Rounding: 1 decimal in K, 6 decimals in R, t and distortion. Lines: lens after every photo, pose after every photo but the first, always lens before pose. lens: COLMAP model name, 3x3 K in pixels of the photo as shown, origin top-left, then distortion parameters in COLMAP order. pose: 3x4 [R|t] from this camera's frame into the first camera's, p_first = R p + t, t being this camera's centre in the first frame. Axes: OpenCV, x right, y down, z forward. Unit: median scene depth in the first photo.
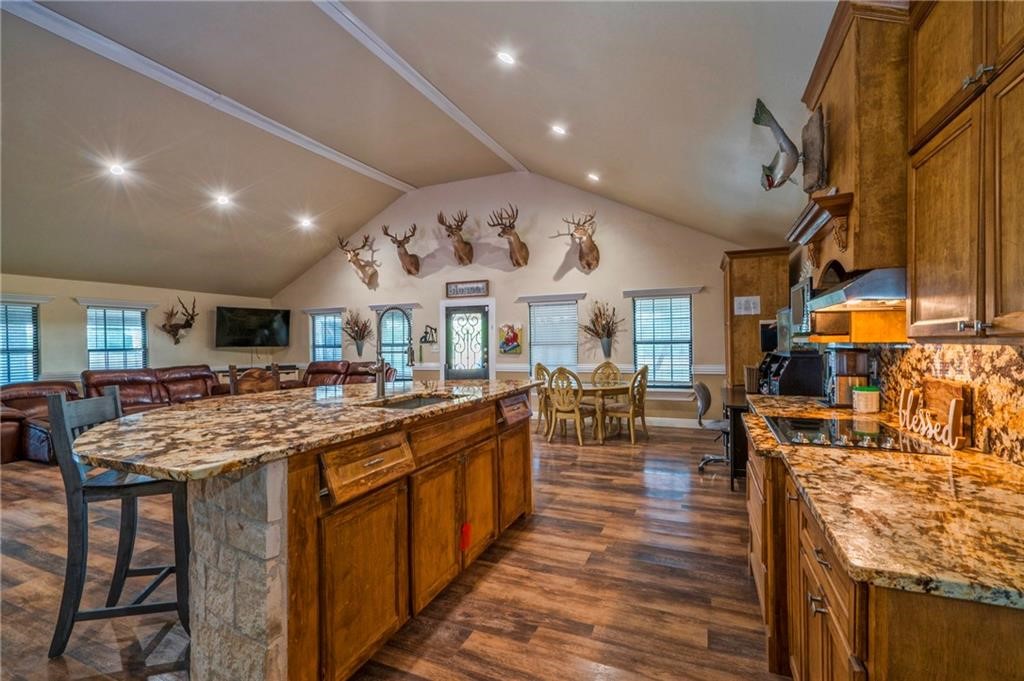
lens RADIAL K [[459.5, 0, 505.2], [0, 459.5, 345.1], [0, 0, 1]] dist [-0.007724, 0.000293]
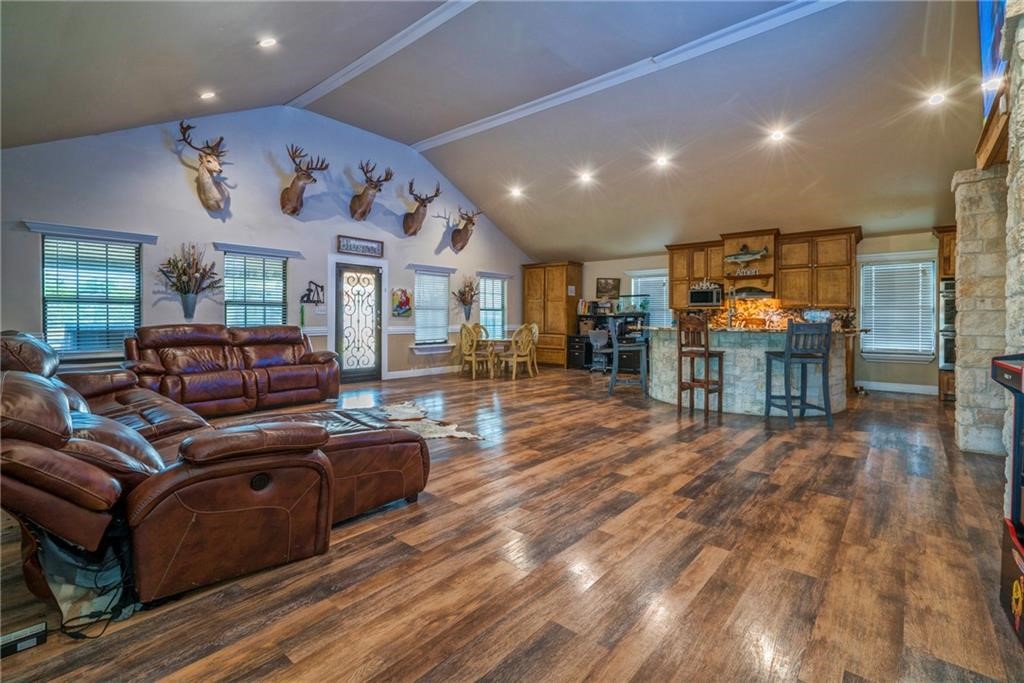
lens RADIAL K [[470.0, 0, 502.0], [0, 470.0, 319.6], [0, 0, 1]] dist [-0.004027, 0.000100]
pose [[0.299494, 0.011176, 0.954033, -0.916444], [-0.003694, 0.999937, -0.010555, 0.034552], [-0.954091, -0.000363, 0.299517, 0.451847]]
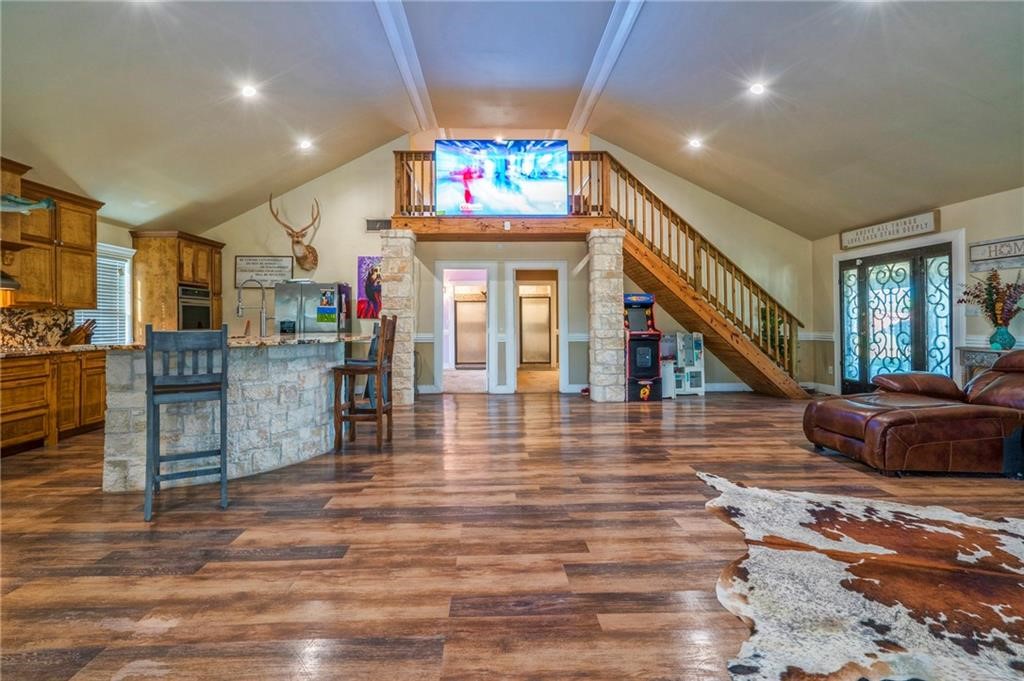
lens RADIAL K [[484.0, 0, 496.7], [0, 484.0, 317.2], [0, 0, 1]] dist [-0.003235, 0.000775]
pose [[-0.908273, 0.016113, -0.418068, -0.100867], [0.017894, 0.999840, -0.000339, 0.020844], [0.417996, -0.007789, -0.908416, 0.931490]]
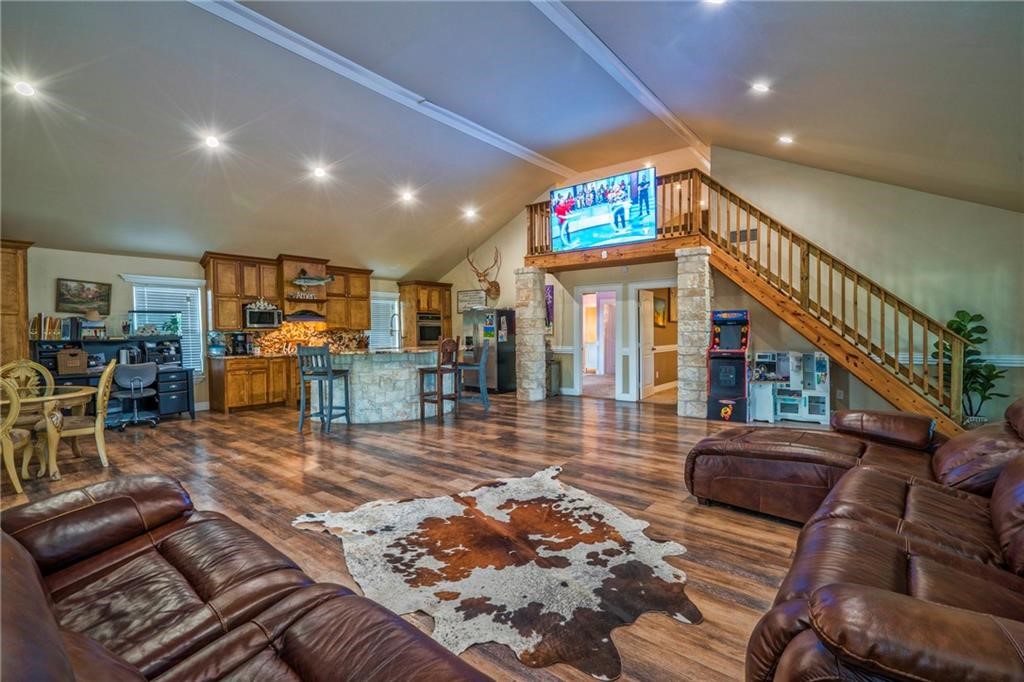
lens RADIAL K [[459.5, 0, 505.2], [0, 459.5, 345.6], [0, 0, 1]] dist [-0.007724, 0.000293]
pose [[-0.963339, 0.014249, 0.267909, -0.513245], [0.023383, 0.999248, 0.030933, 0.010935], [-0.267267, 0.036063, -0.962947, 1.113230]]
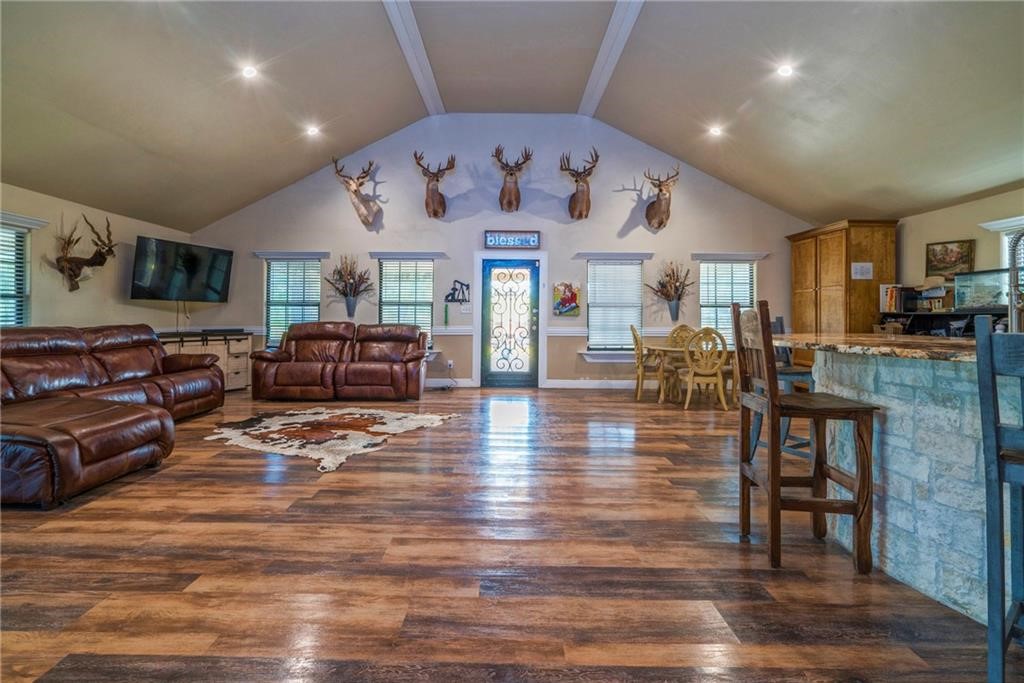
lens RADIAL K [[478.5, 0, 498.2], [0, 478.5, 308.3], [0, 0, 1]] dist [-0.005702, 0.000483]
pose [[0.919391, 0.025307, 0.392530, -0.460935], [-0.016170, 0.999516, -0.026567, 0.029956], [-0.393013, 0.018079, 0.919355, 0.197034]]
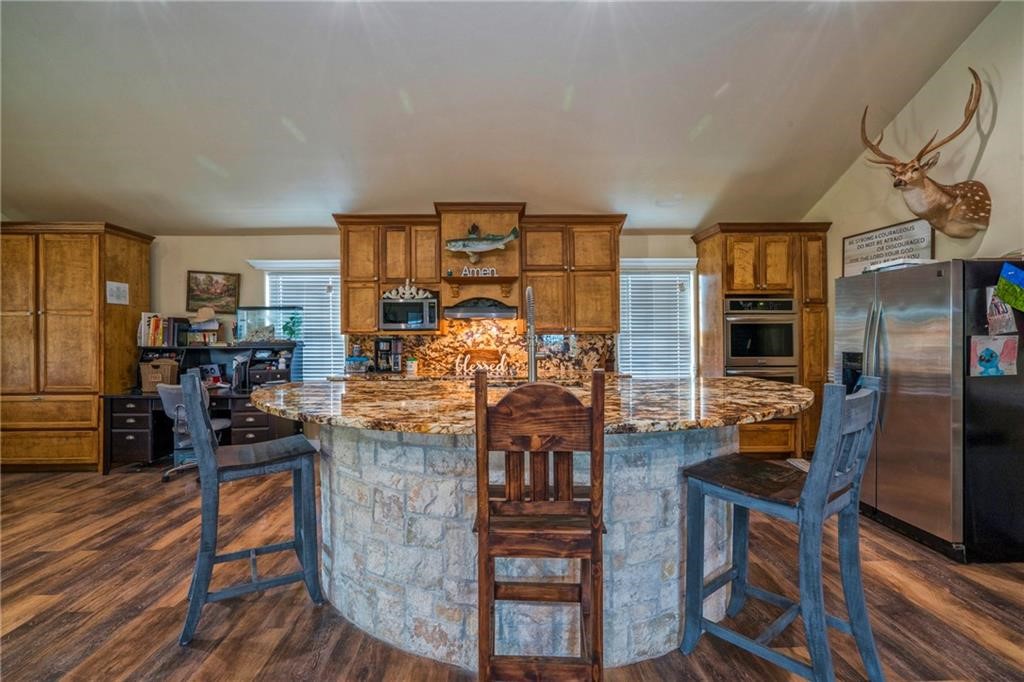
lens RADIAL K [[461.3, 0, 504.6], [0, 461.3, 337.3], [0, 0, 1]] dist [-0.003625, 0.000185]
pose [[-0.426753, 0.012473, 0.904282, -0.347807], [0.015447, 0.999860, -0.006502, 0.006728], [-0.904236, 0.011193, -0.426886, 0.470315]]
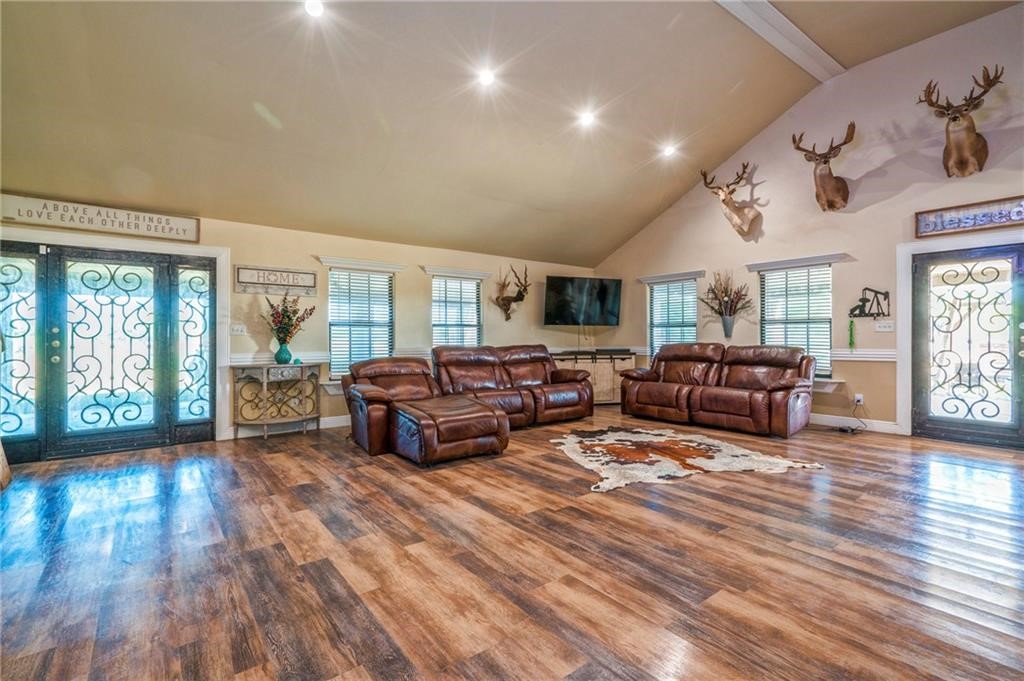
lens RADIAL K [[465.3, 0, 506.2], [0, 465.3, 334.1], [0, 0, 1]] dist [-0.003484, 0.000404]
pose [[0.876557, 0.007850, -0.481233, -0.309882], [-0.010626, 0.999939, -0.003044, 0.027056], [0.481180, 0.007782, 0.876587, 0.240586]]
